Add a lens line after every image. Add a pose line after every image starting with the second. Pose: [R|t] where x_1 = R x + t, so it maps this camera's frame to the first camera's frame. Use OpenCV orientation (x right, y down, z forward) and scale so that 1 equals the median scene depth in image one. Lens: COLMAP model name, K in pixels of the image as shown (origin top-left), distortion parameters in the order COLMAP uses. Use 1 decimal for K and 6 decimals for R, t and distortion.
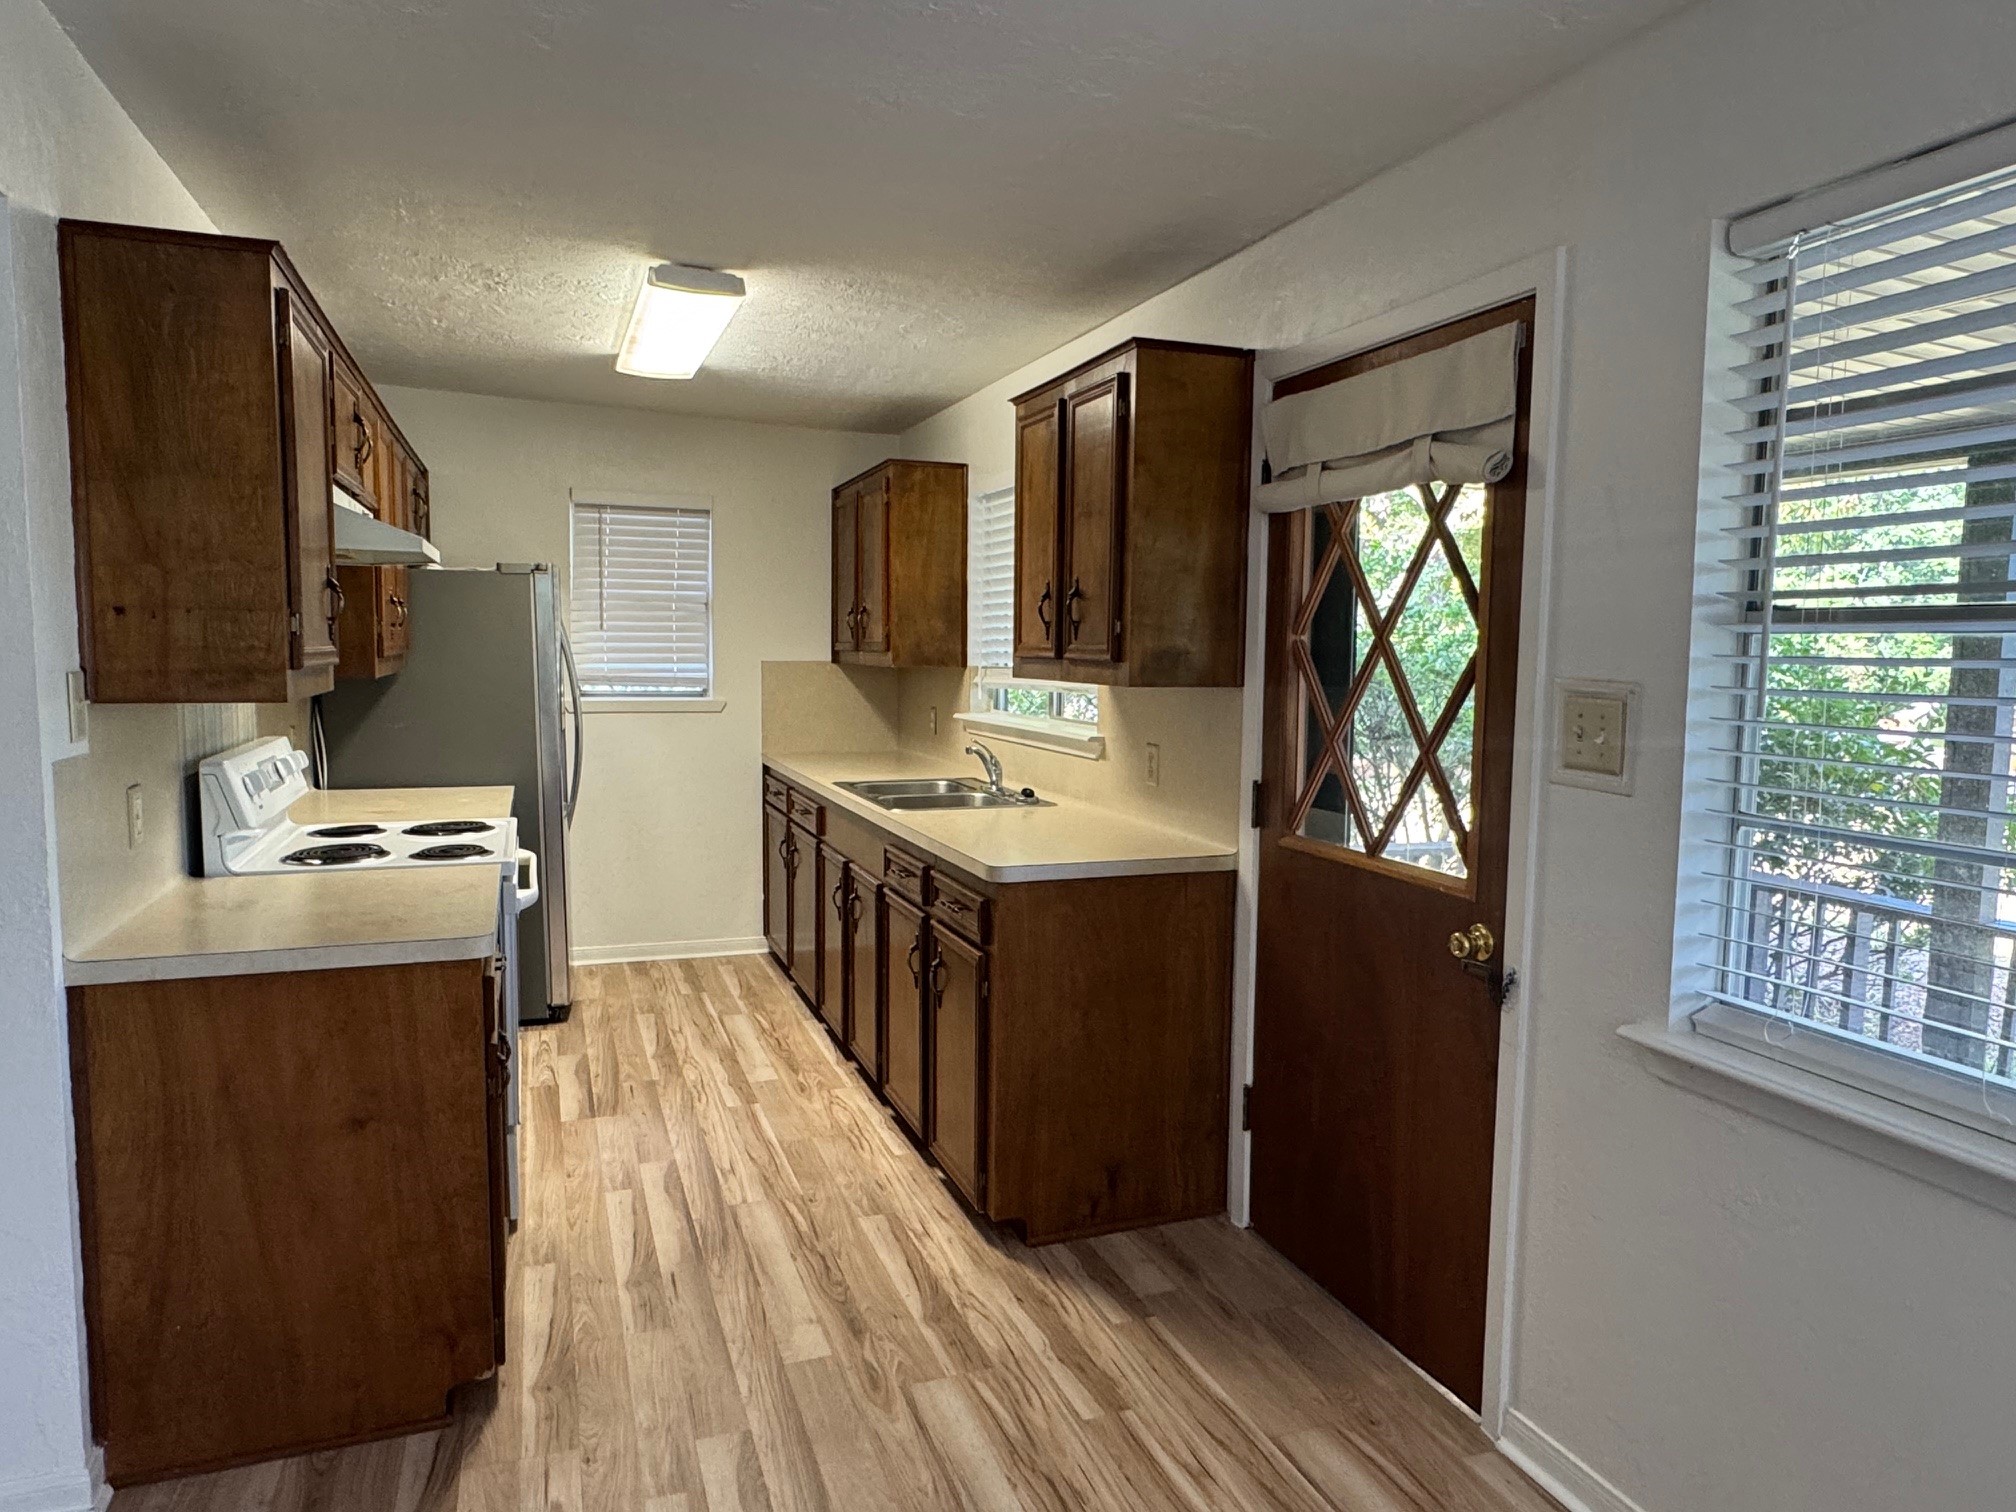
lens RADIAL K [[1267.7, 0, 1008.0], [0, 1267.7, 756.0], [0, 0, 1]] dist [-0.005702, 0.003160]
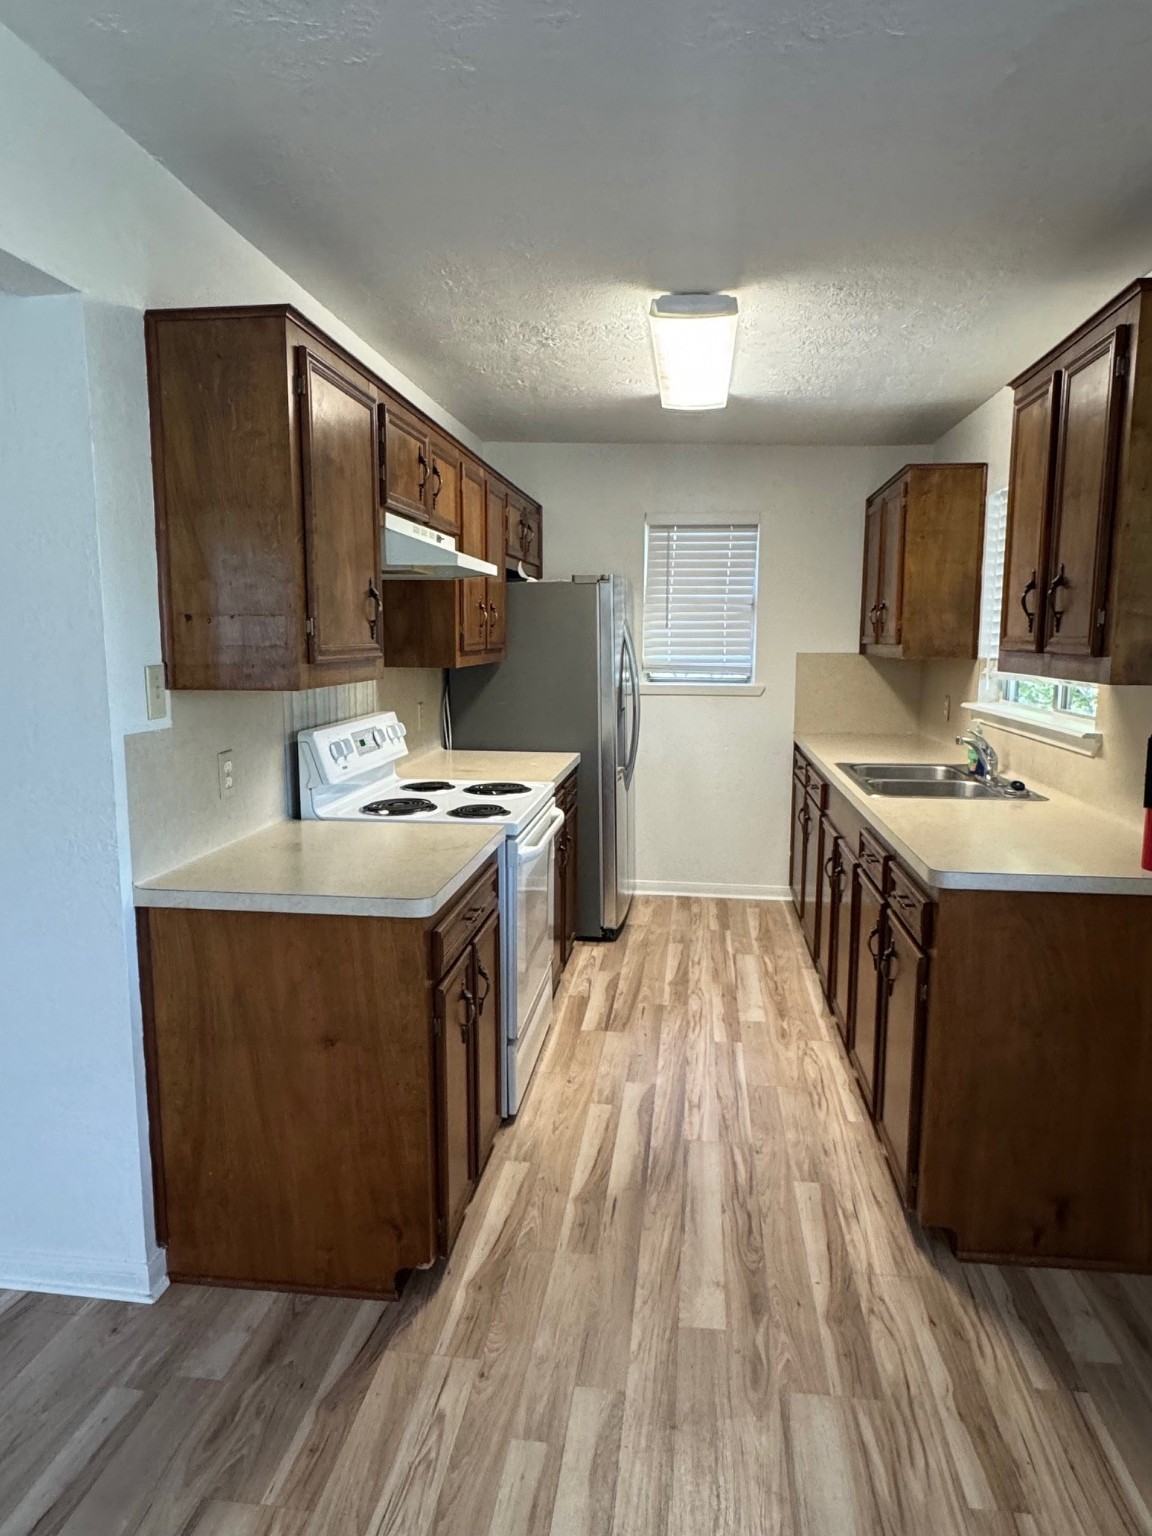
lens RADIAL K [[965.8, 0, 576.0], [0, 965.8, 768.0], [0, 0, 1]] dist [-0.005702, 0.003160]
pose [[0.886528, 0.053792, -0.459538, 0.067152], [-0.032597, 0.998012, 0.053939, -0.017707], [0.461526, -0.032839, 0.886519, 0.194216]]
